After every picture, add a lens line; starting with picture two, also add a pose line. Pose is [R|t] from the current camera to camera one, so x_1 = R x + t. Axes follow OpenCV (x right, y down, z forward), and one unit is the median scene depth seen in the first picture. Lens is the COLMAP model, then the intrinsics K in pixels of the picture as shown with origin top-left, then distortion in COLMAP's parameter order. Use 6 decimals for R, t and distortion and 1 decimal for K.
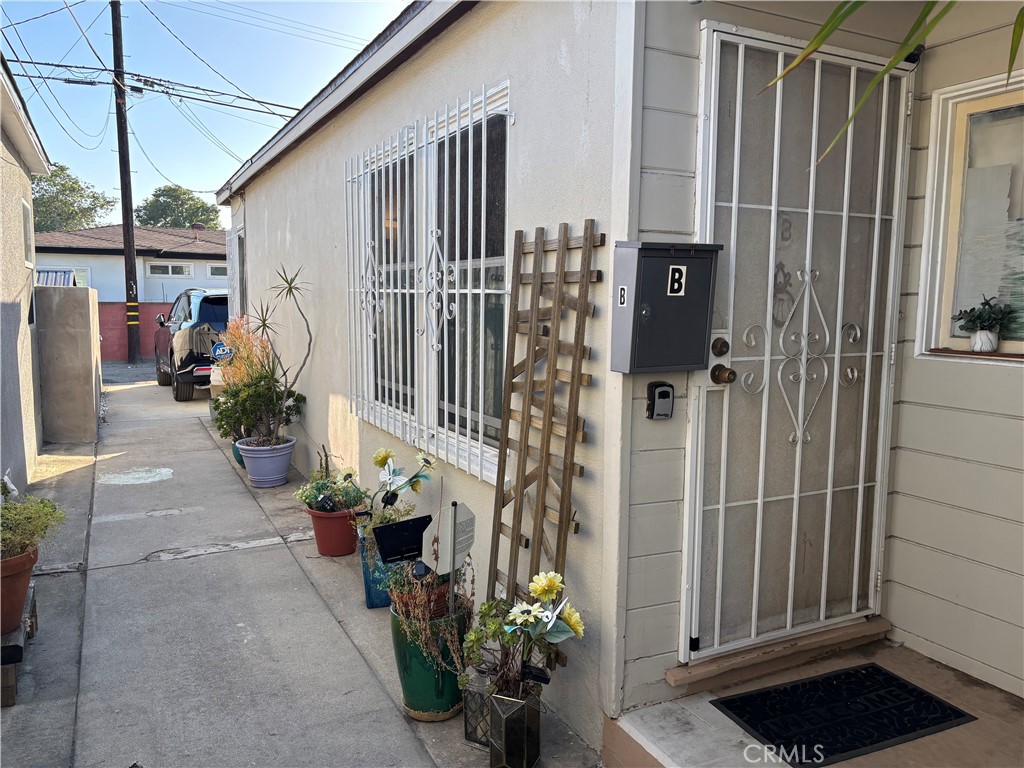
lens RADIAL K [[764.0, 0, 512.0], [0, 764.0, 384.0], [0, 0, 1]] dist [0.067684, -0.073437]
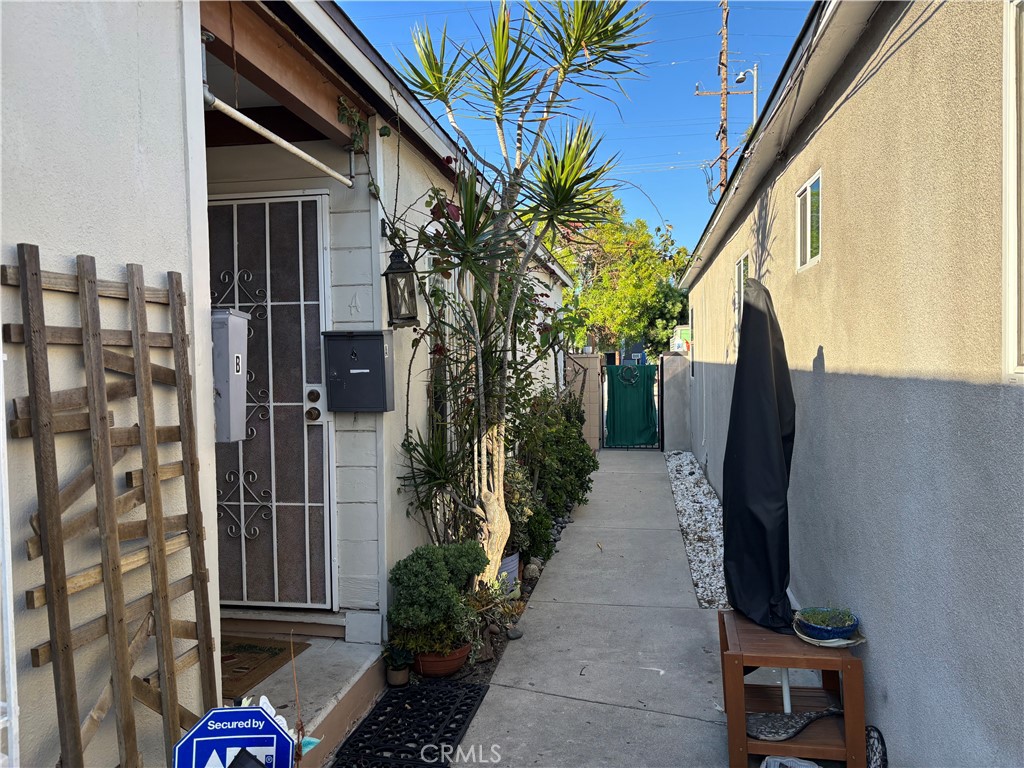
lens RADIAL K [[764.0, 0, 512.0], [0, 764.0, 384.0], [0, 0, 1]] dist [0.067684, -0.073437]
pose [[-0.799748, -0.013020, 0.600195, -0.662782], [0.075612, 0.989619, 0.122220, -0.164478], [-0.595556, 0.143127, -0.790461, 1.409509]]
